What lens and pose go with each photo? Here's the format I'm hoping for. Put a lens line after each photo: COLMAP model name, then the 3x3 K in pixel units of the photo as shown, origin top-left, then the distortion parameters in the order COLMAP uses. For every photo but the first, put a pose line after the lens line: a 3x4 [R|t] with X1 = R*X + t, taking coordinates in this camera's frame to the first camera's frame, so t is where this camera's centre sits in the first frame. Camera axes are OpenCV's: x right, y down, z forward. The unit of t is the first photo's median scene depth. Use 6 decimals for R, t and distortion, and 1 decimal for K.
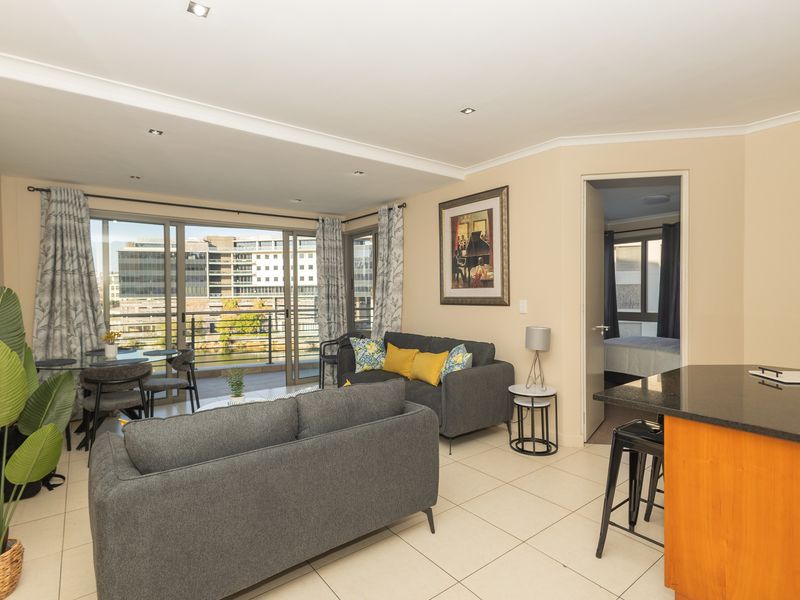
lens RADIAL K [[411.9, 0, 397.3], [0, 411.9, 302.2], [0, 0, 1]] dist [0.003046, -0.002939]
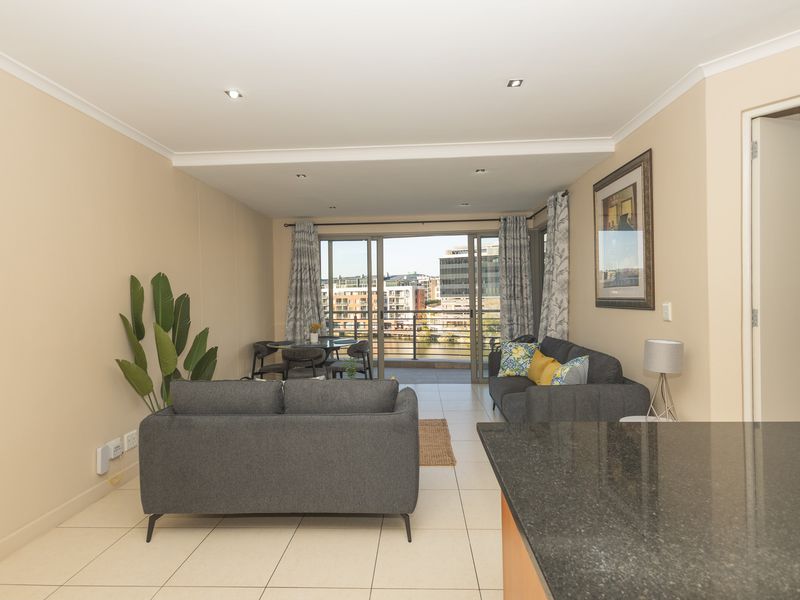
lens RADIAL K [[411.9, 0, 399.4], [0, 411.9, 298.5], [0, 0, 1]] dist [0.003046, -0.002939]
pose [[0.768800, -0.000171, -0.639489, 0.338174], [-0.004747, 0.999971, -0.005975, -0.004415], [0.639471, 0.007630, 0.768777, 0.114850]]
